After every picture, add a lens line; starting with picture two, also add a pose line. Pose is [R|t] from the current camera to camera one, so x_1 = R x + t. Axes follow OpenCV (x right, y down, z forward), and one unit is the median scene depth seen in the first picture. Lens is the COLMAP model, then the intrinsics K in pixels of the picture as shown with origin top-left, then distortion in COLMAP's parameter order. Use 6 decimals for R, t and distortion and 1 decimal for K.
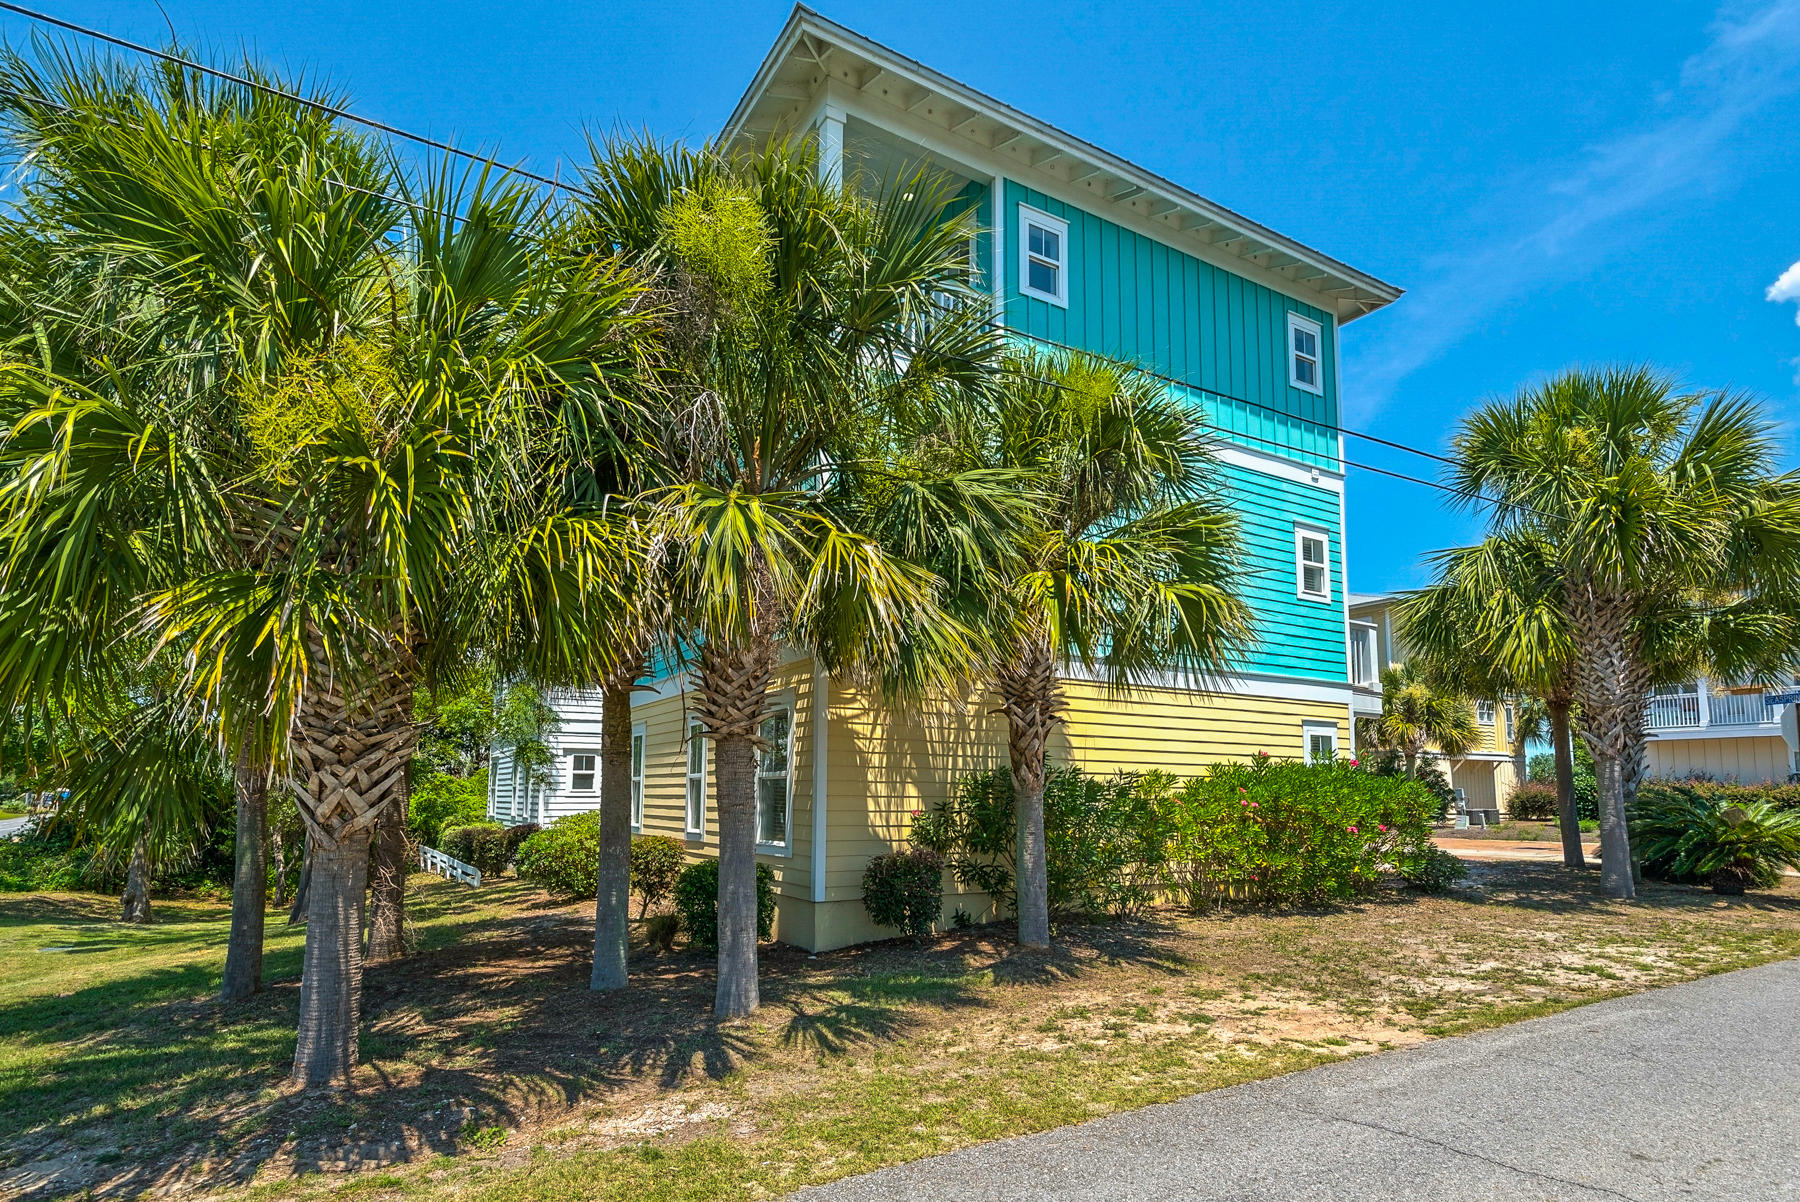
lens RADIAL K [[936.6, 0, 892.4], [0, 936.6, 603.4], [0, 0, 1]] dist [-0.001425, -0.000126]
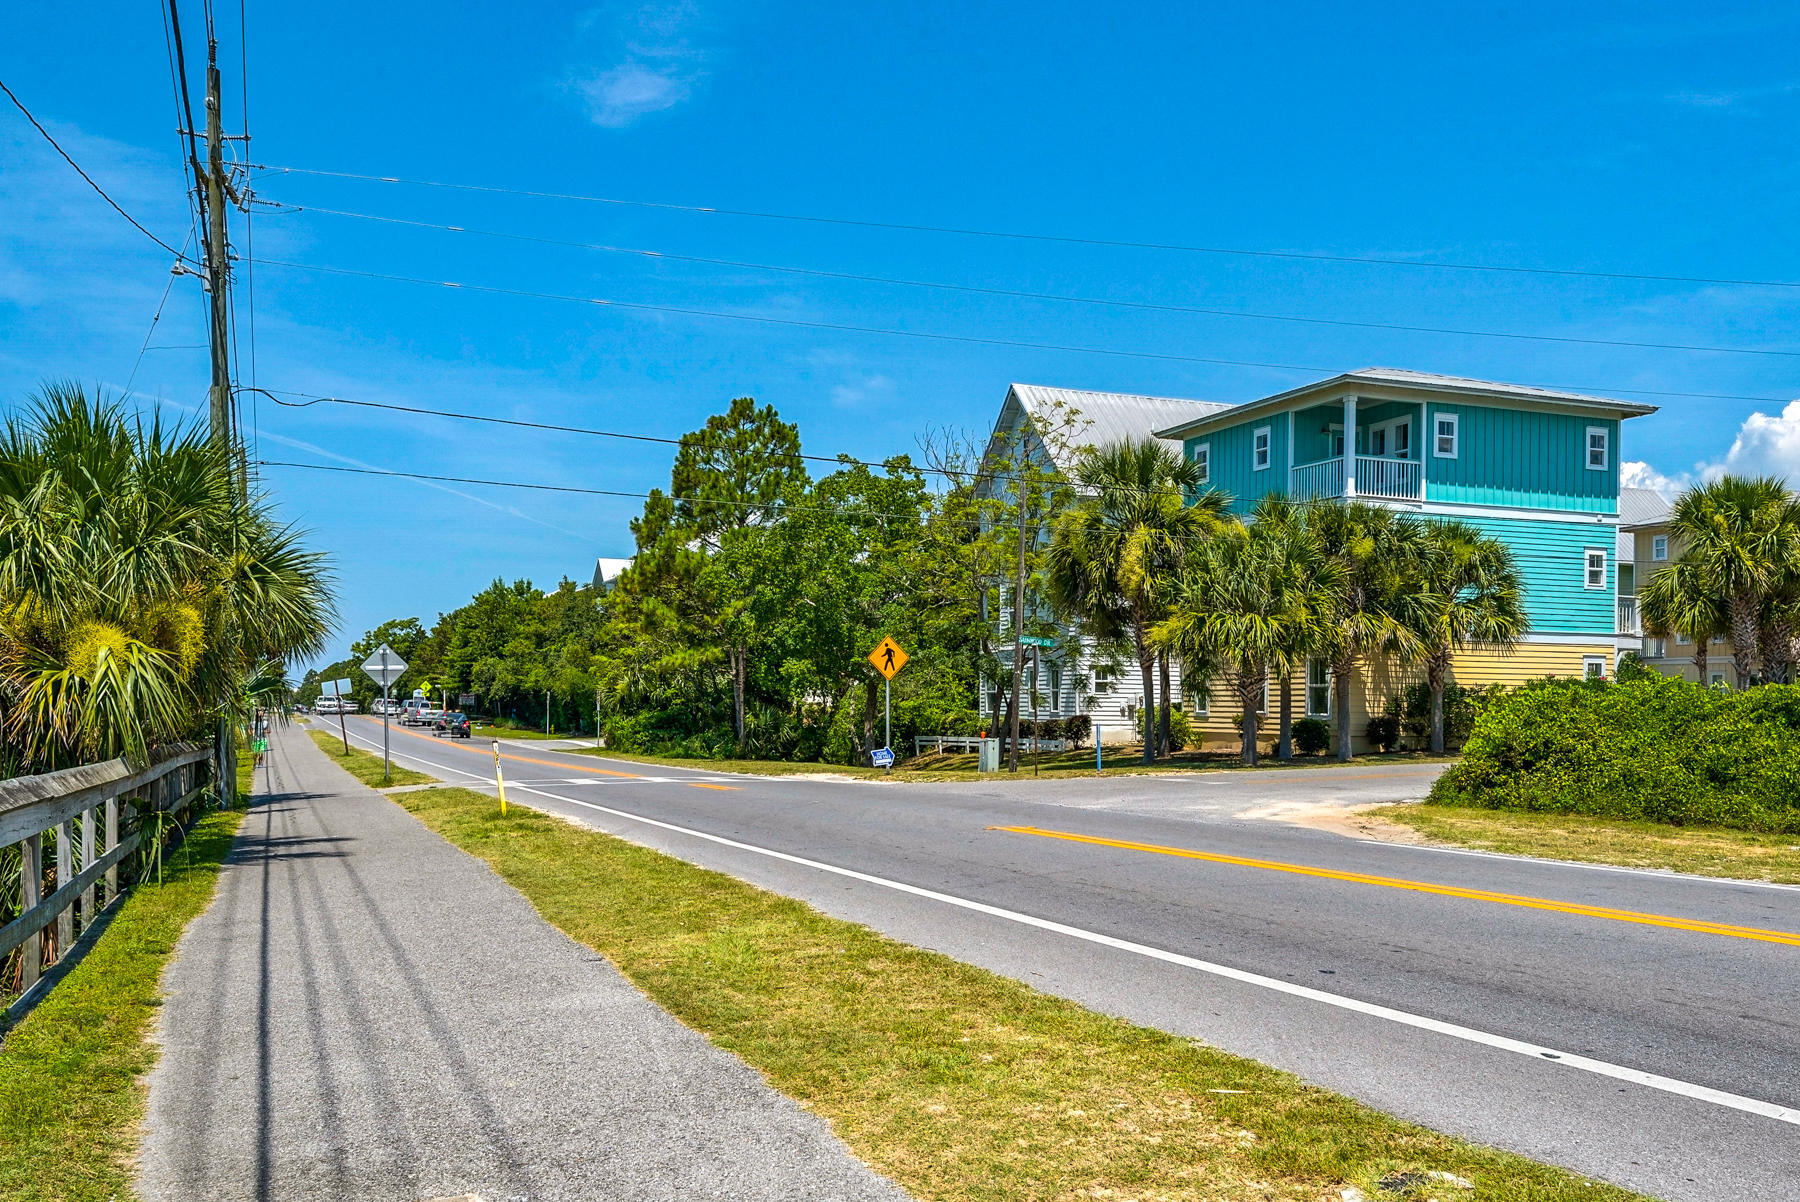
lens RADIAL K [[1608.4, 0, 903.5], [0, 1608.4, 608.1], [0, 0, 1]] dist [-0.004323, 0.000586]
pose [[0.990645, -0.004792, -0.136379, -0.527431], [0.024140, 0.989776, 0.140574, -0.513342], [0.134311, -0.142551, 0.980632, -2.620379]]
